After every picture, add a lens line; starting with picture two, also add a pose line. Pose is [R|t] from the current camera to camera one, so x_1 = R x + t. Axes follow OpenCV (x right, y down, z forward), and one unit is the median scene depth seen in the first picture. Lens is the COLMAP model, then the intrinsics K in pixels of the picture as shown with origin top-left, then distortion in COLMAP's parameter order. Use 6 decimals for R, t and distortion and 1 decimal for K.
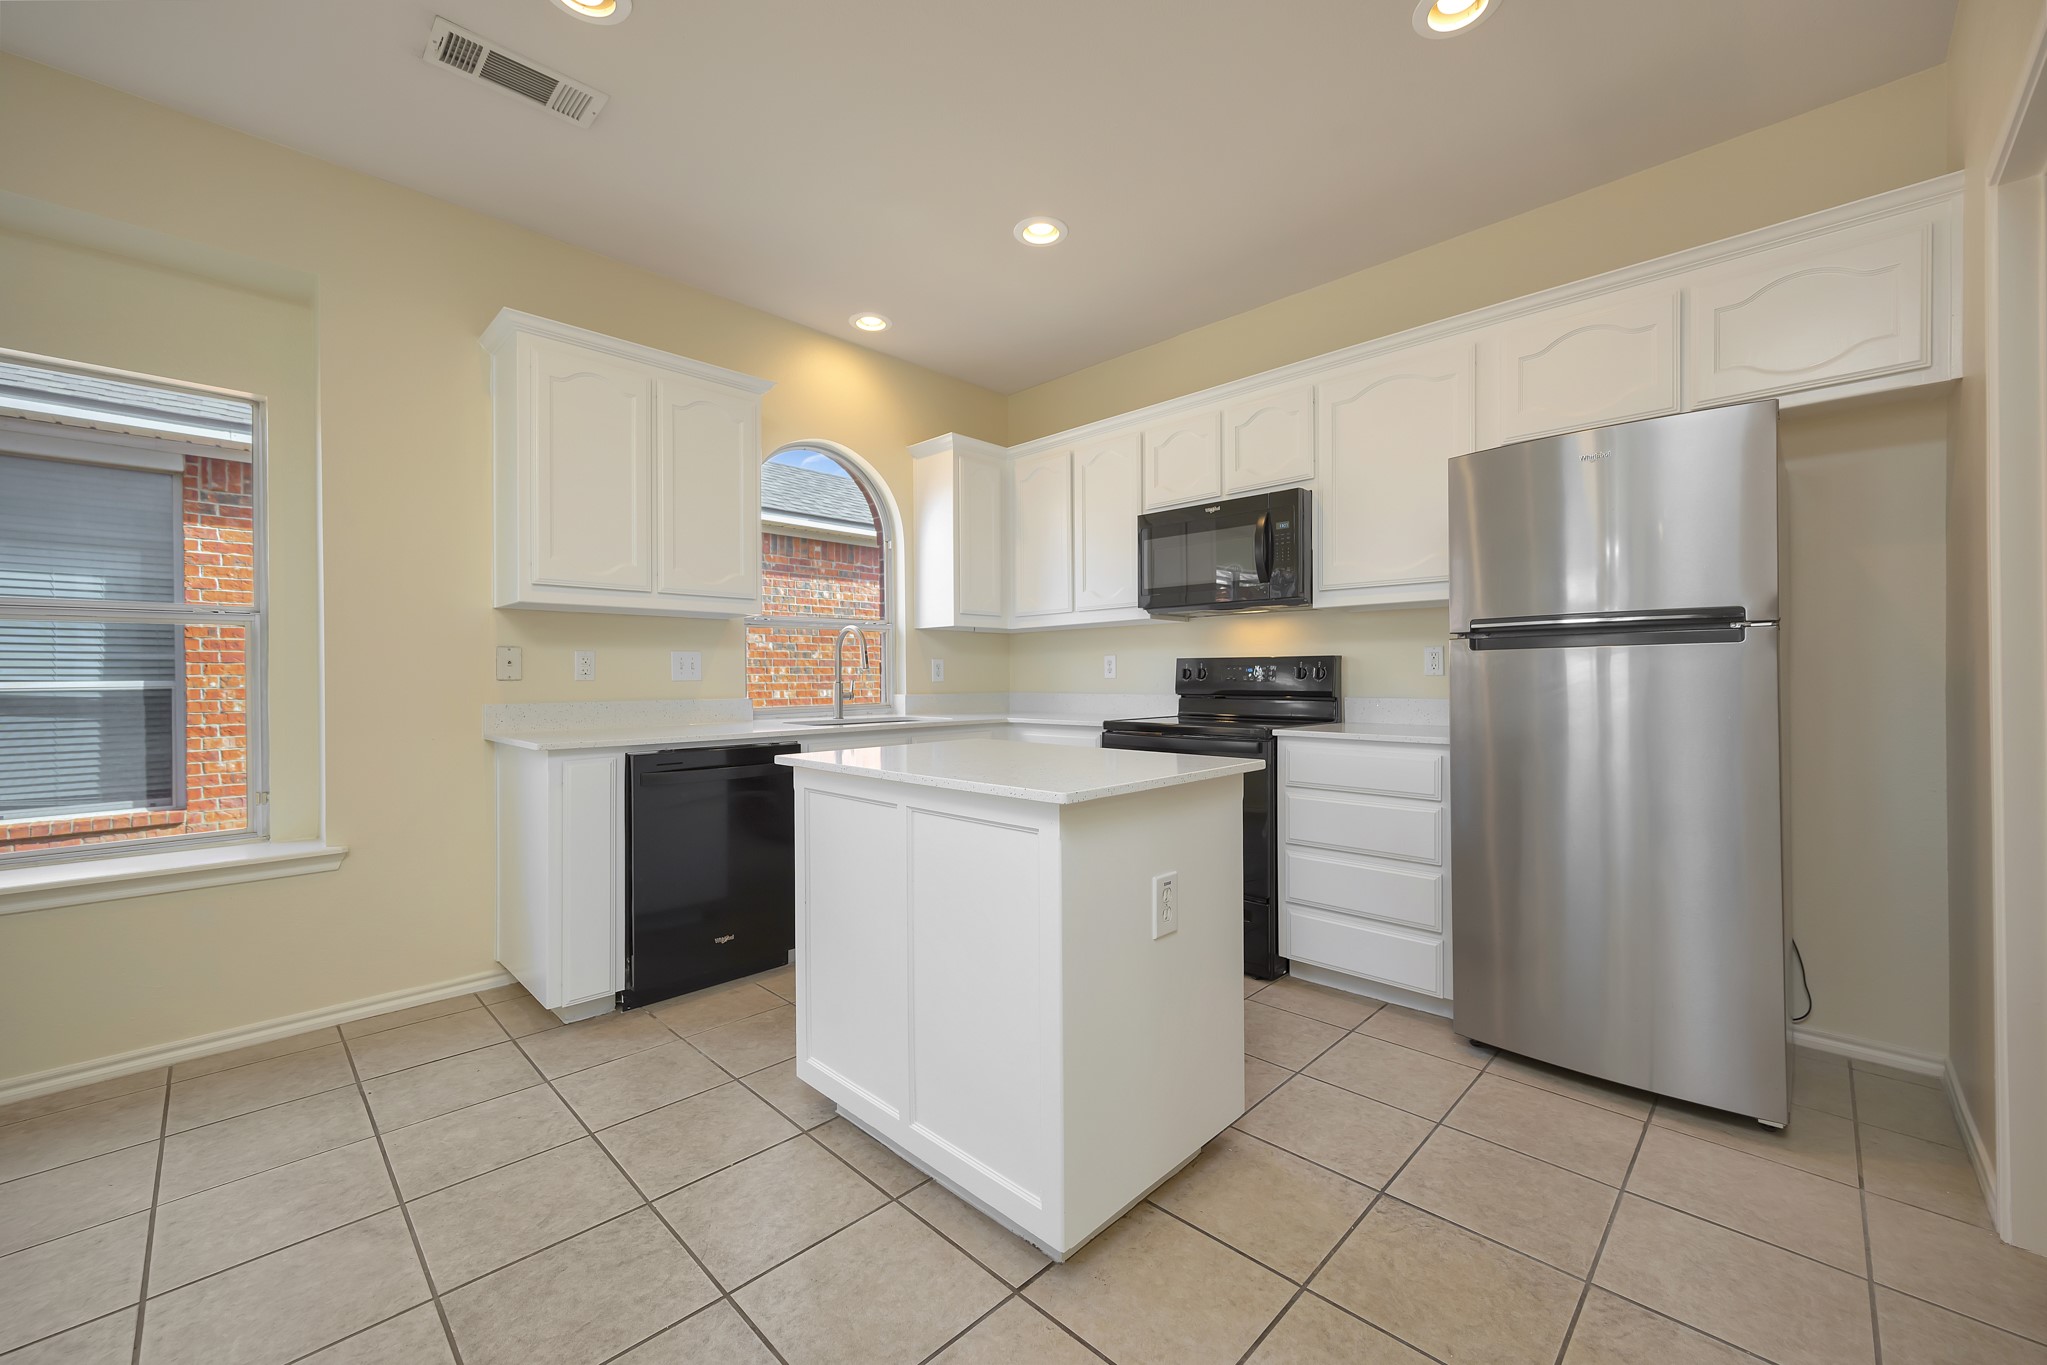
lens RADIAL K [[806.2, 0, 1026.2], [0, 806.2, 681.4], [0, 0, 1]] dist [0.004186, -0.001700]
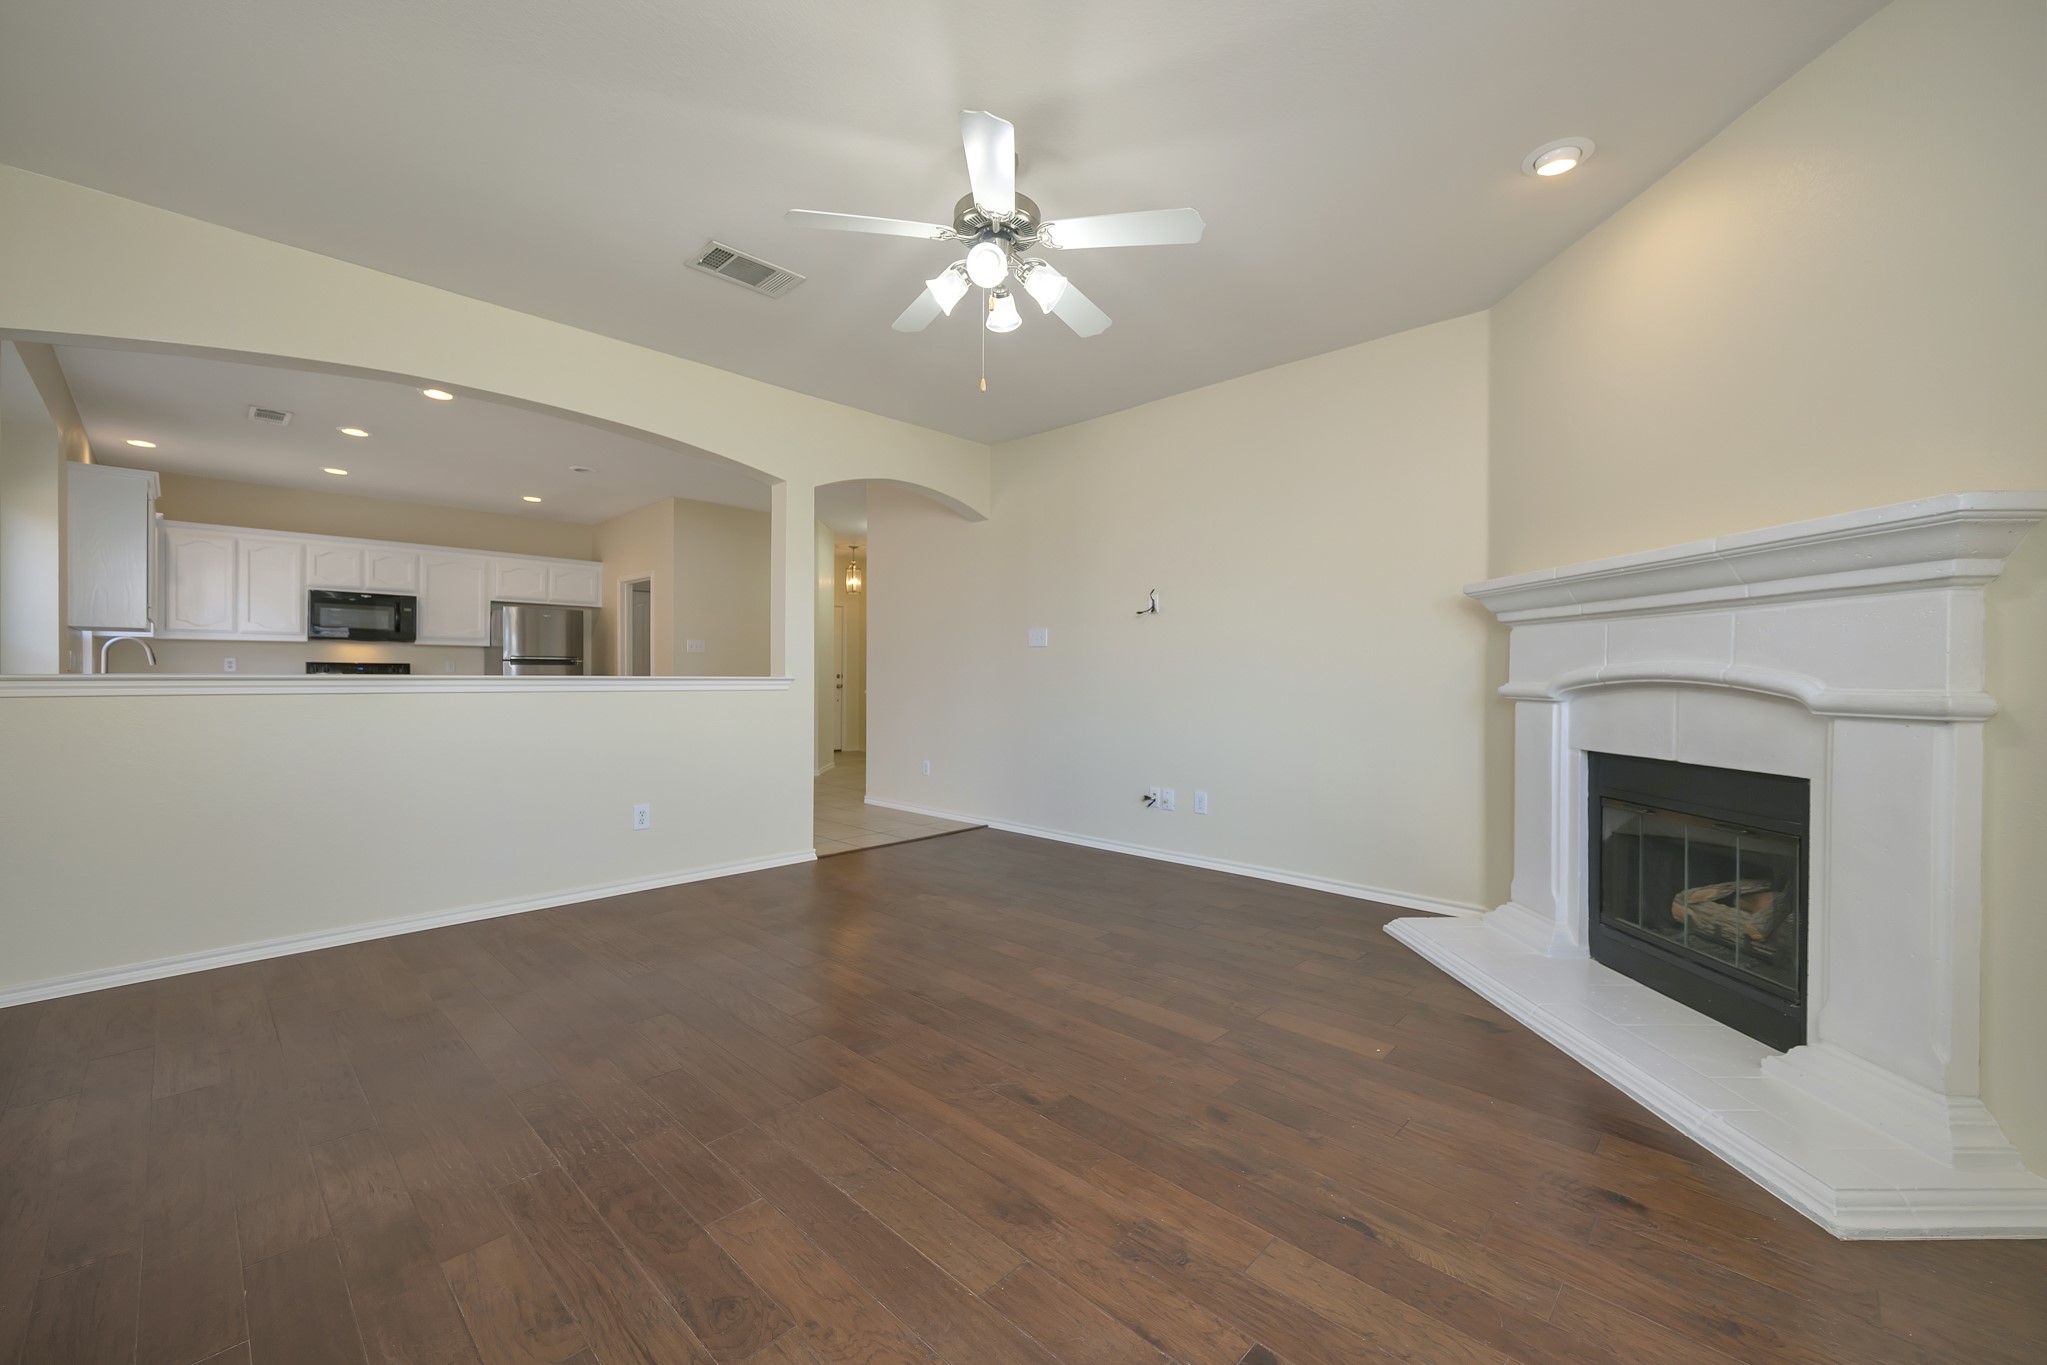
lens RADIAL K [[806.2, 0, 1025.3], [0, 806.2, 684.0], [0, 0, 1]] dist [0.004186, -0.001700]
pose [[-0.011896, -0.006949, 0.999905, -2.283851], [-0.001784, 0.999974, 0.006928, 0.010004], [-0.999928, -0.001702, -0.011908, -0.885681]]
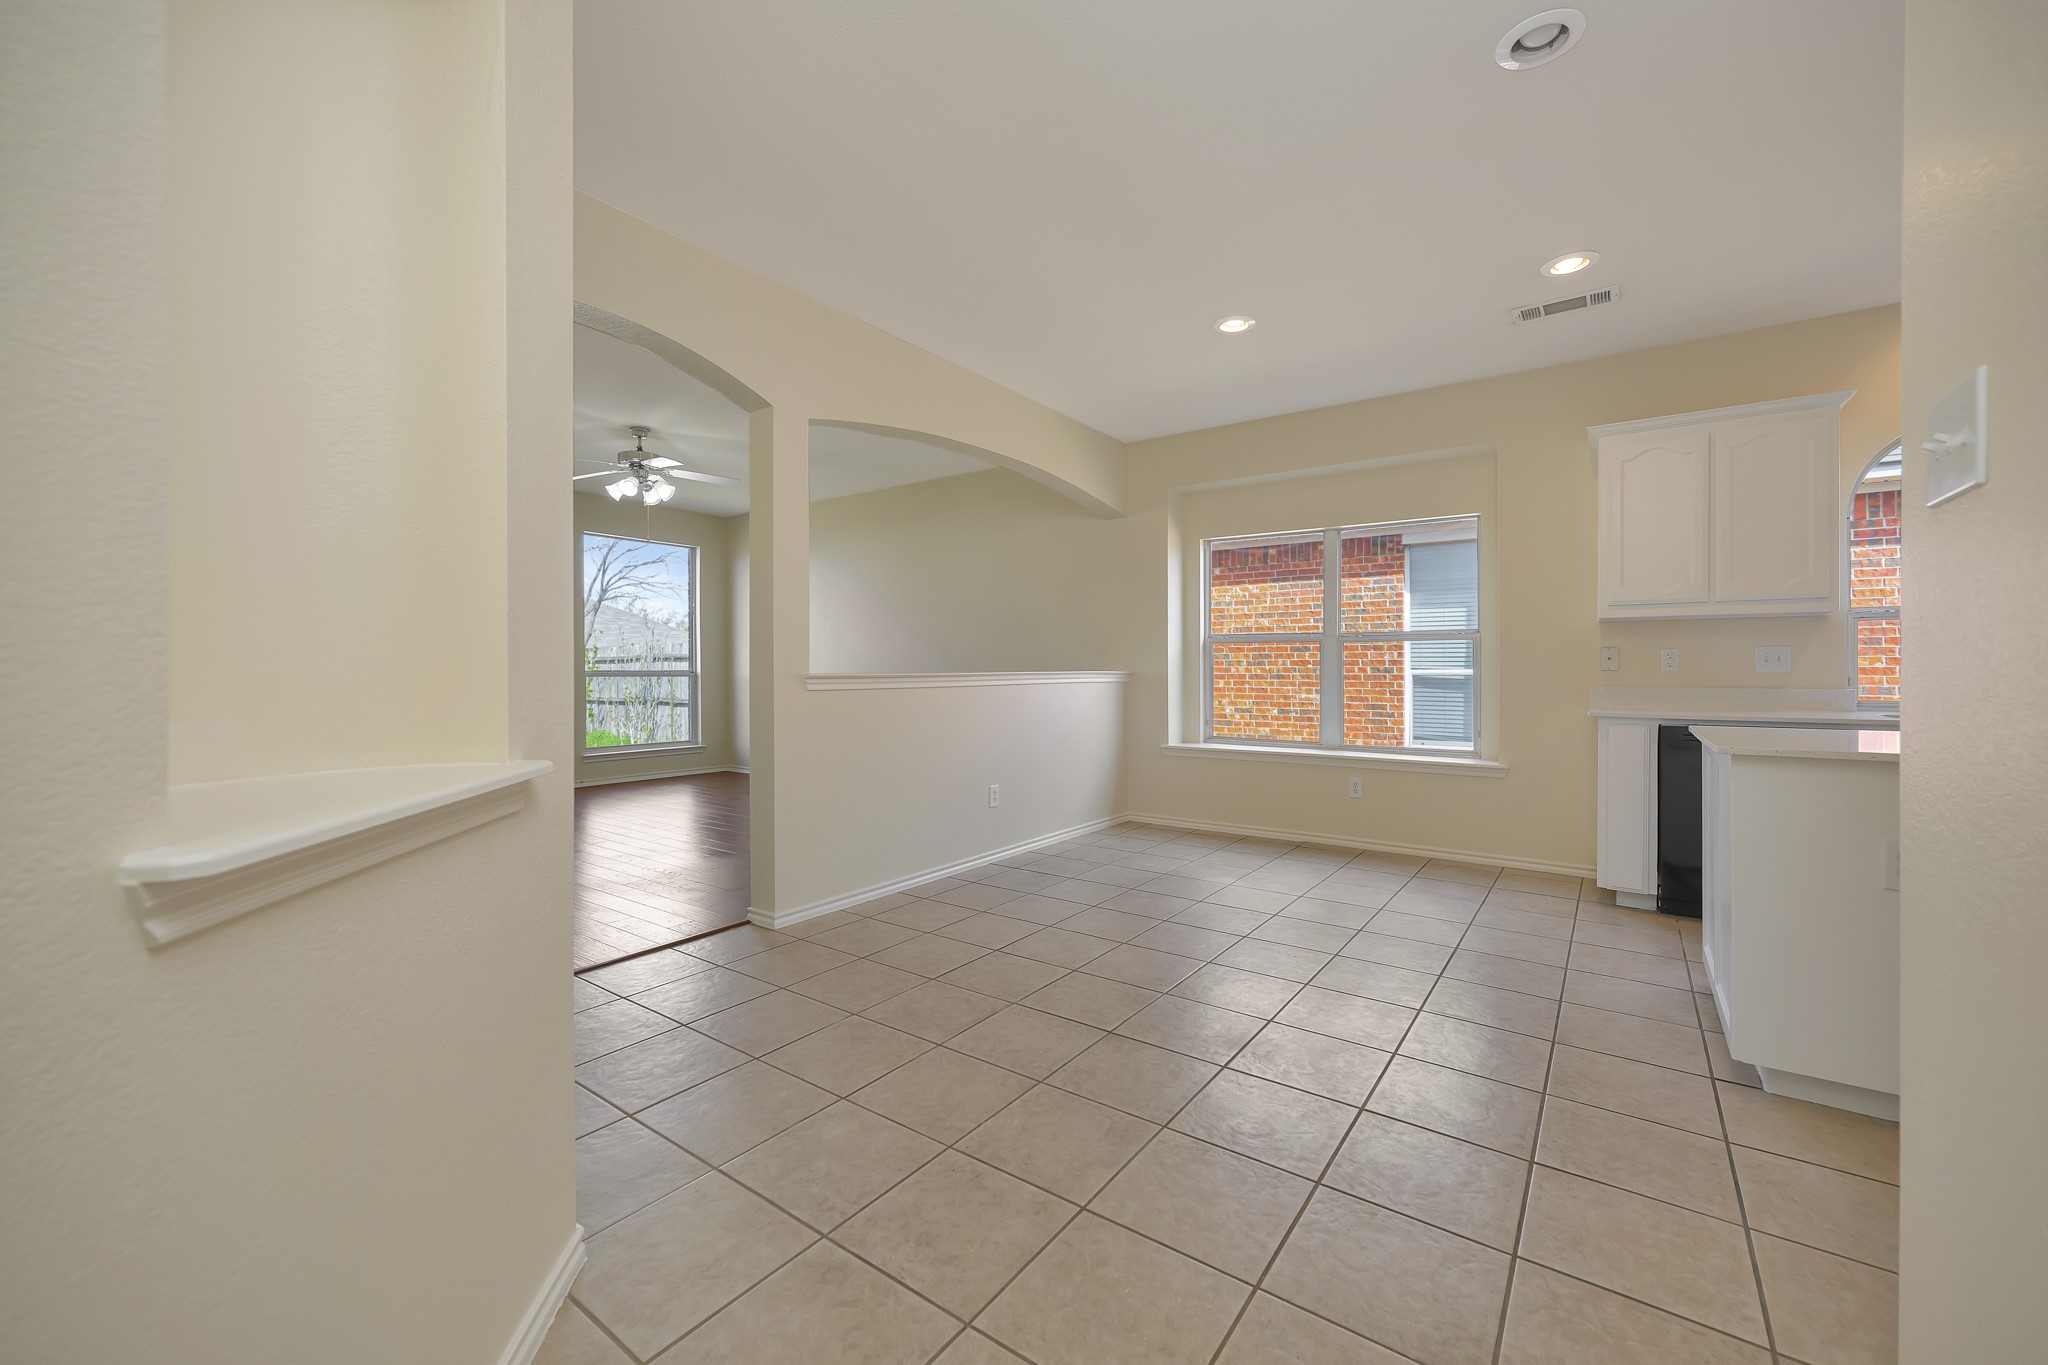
lens RADIAL K [[806.6, 0, 1040.3], [0, 806.6, 671.6], [0, 0, 1]] dist [0.004186, -0.001700]
pose [[0.162716, 0.007488, -0.986645, 0.626337], [-0.005269, 0.999964, 0.006720, -0.004023], [0.986659, 0.004105, 0.162750, -0.242483]]
